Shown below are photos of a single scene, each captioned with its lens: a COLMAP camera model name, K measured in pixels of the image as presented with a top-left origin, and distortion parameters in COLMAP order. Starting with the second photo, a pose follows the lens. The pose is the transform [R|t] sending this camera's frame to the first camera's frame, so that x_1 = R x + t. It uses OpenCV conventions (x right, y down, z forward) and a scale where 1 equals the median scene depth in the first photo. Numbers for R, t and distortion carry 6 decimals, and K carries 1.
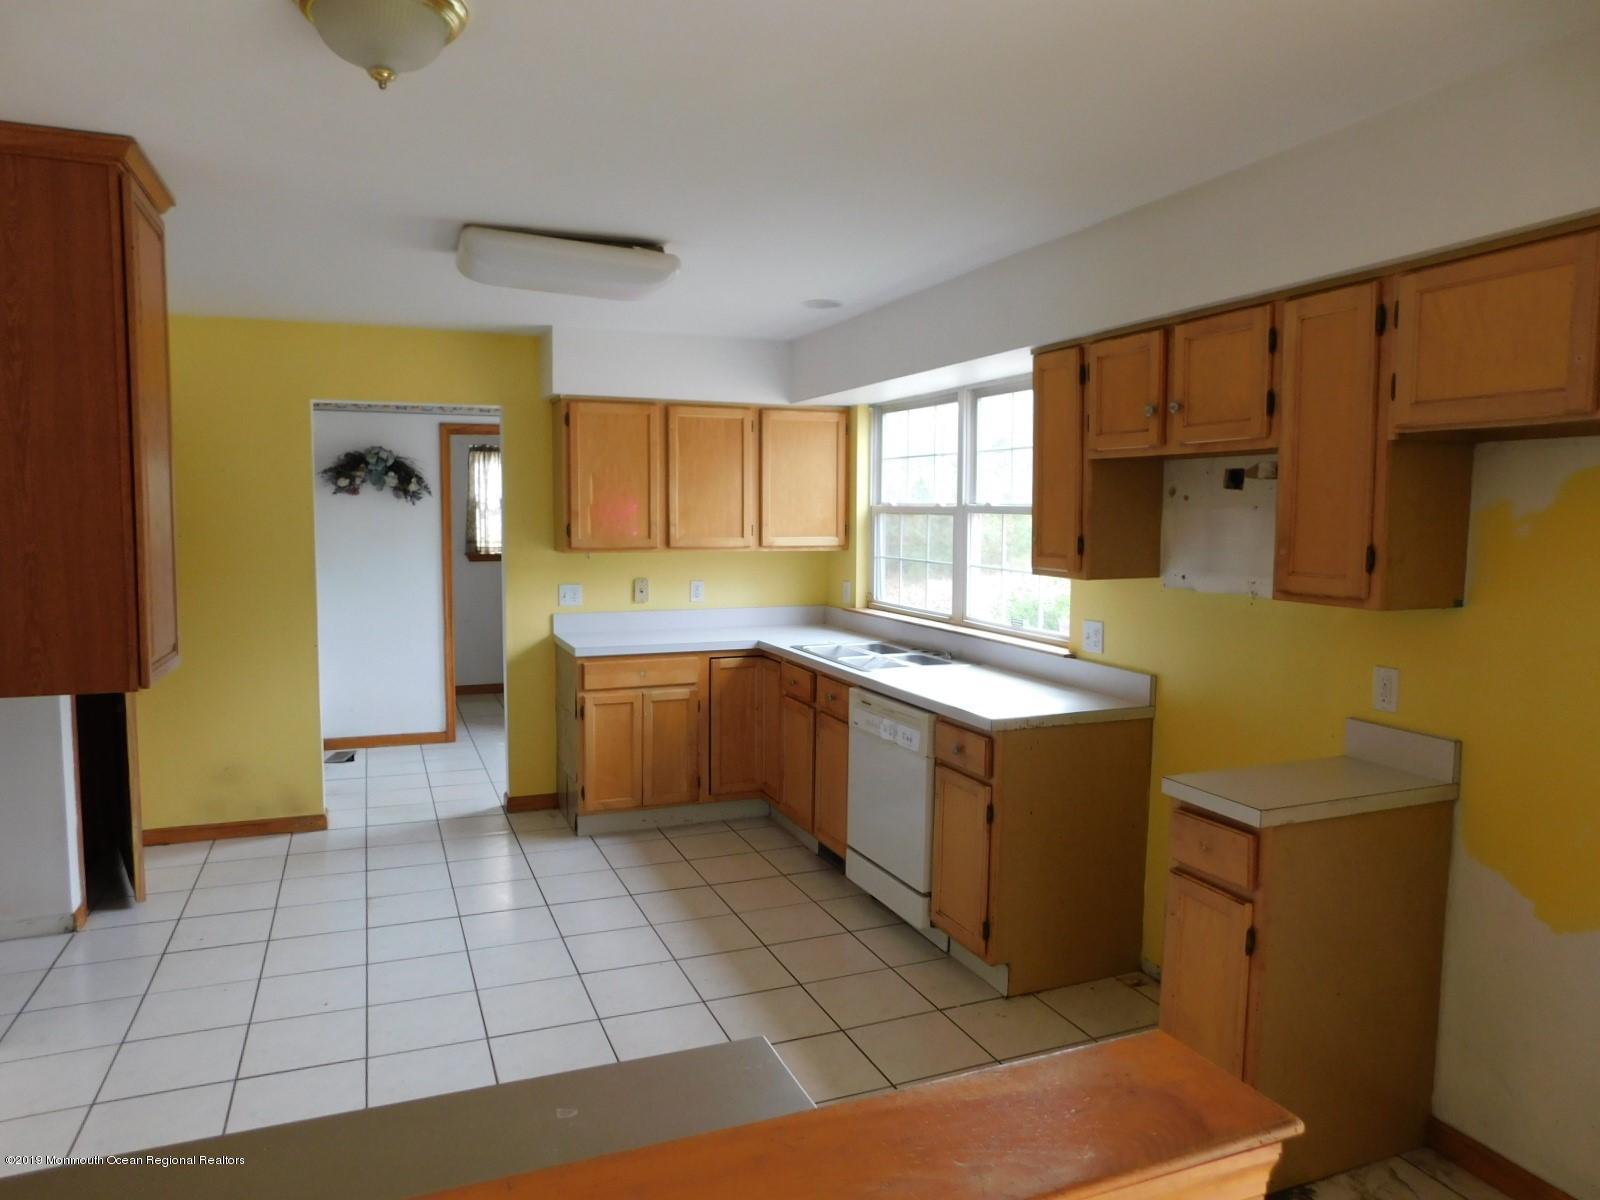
lens RADIAL K [[1071.4, 0, 806.0], [0, 1071.4, 598.9], [0, 0, 1]] dist [-0.048863, 0.038663]
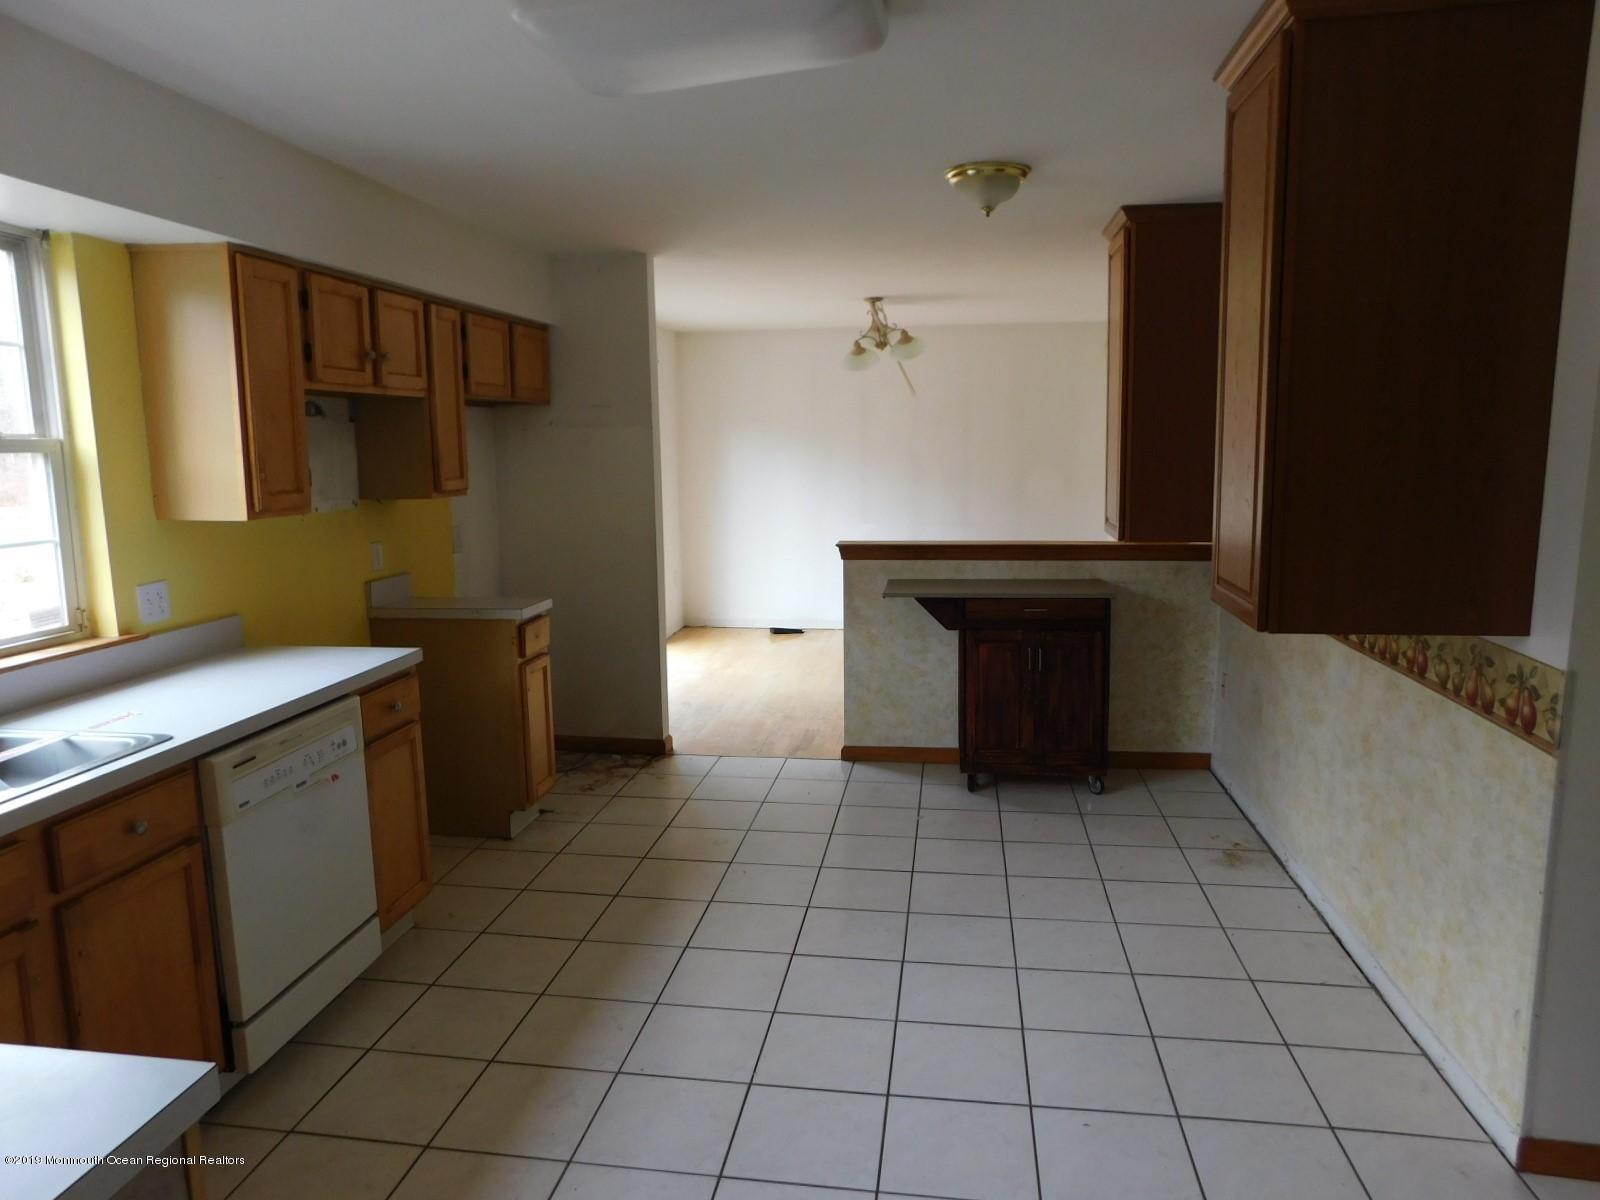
lens RADIAL K [[1060.2, 0, 800.0], [0, 1060.2, 600.0], [0, 0, 1]] dist [-0.040164, 0.031241]
pose [[-0.852759, -0.076377, 0.516689, -0.771325], [0.047910, 0.973641, 0.222996, -0.166255], [-0.520102, 0.214917, -0.826622, 1.954897]]
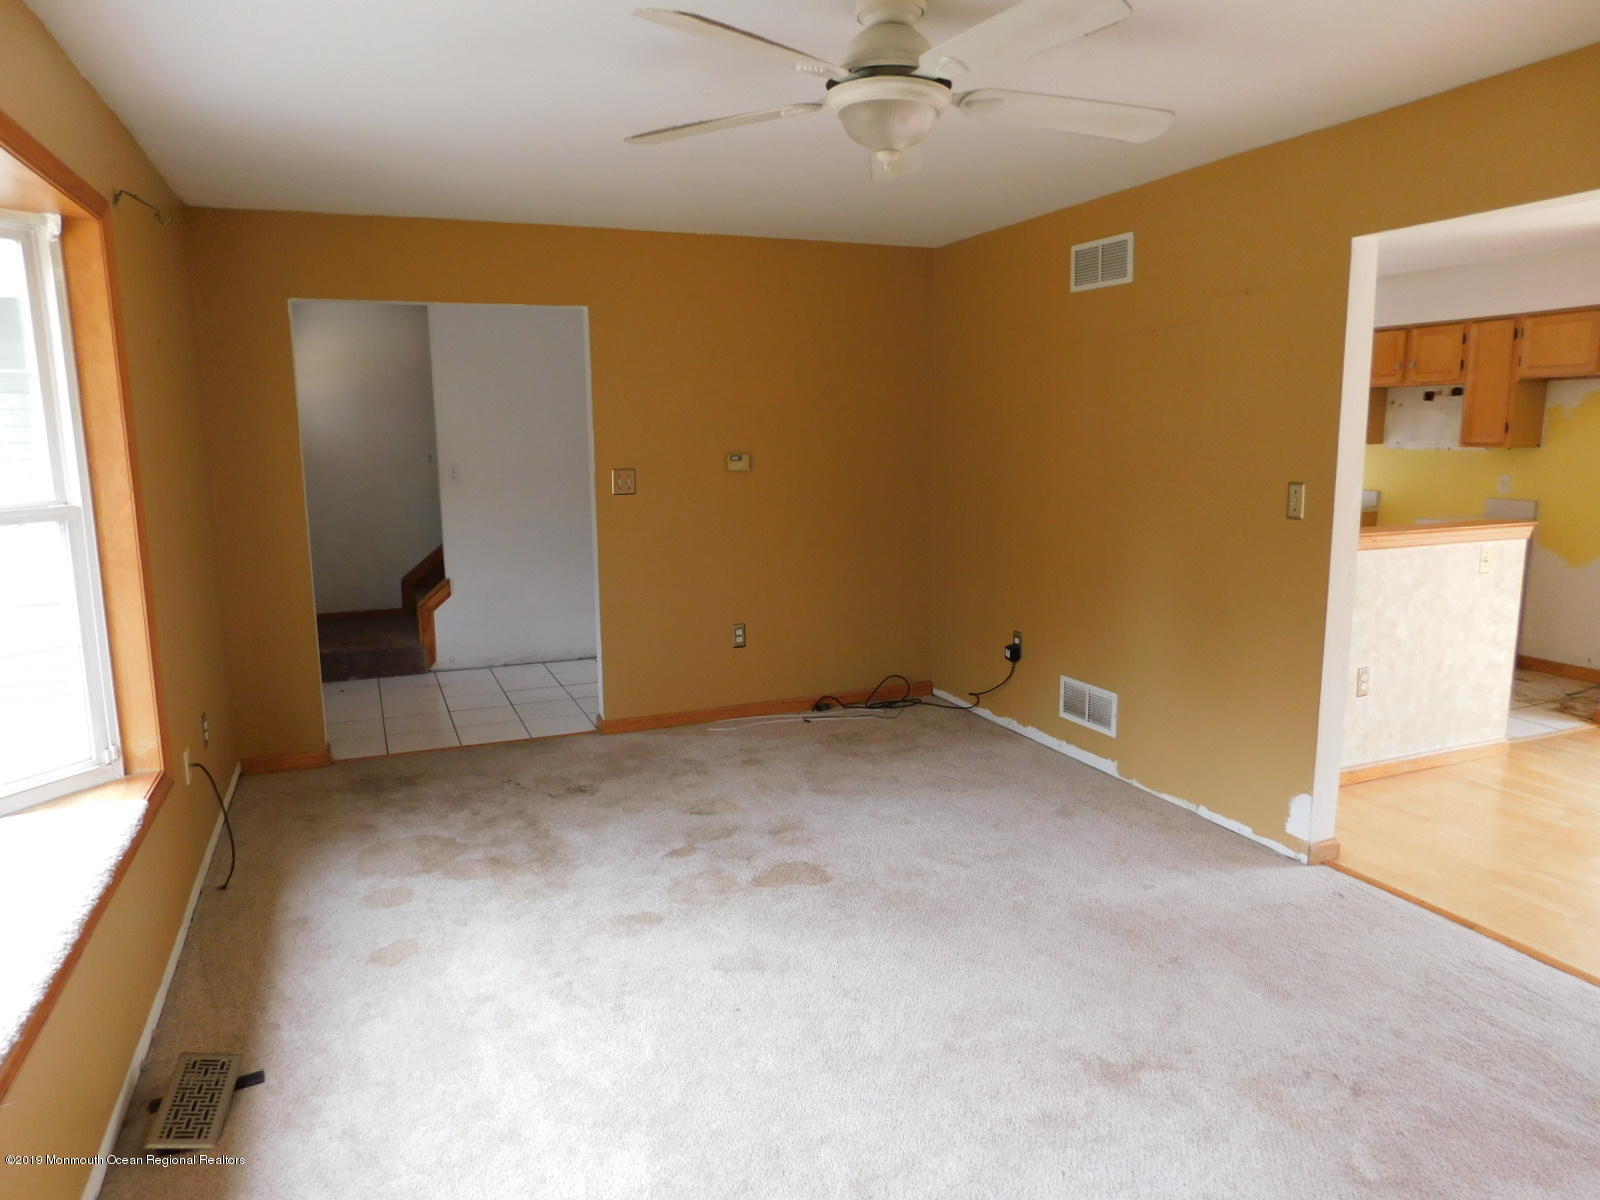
lens RADIAL K [[1060.2, 0, 800.0], [0, 1060.2, 600.0], [0, 0, 1]] dist [-0.040164, 0.031241]
pose [[0.999893, -0.014504, -0.001685, -1.042174], [0.014592, 0.996692, 0.079951, 0.132834], [0.000519, -0.079967, 0.996797, -1.381615]]
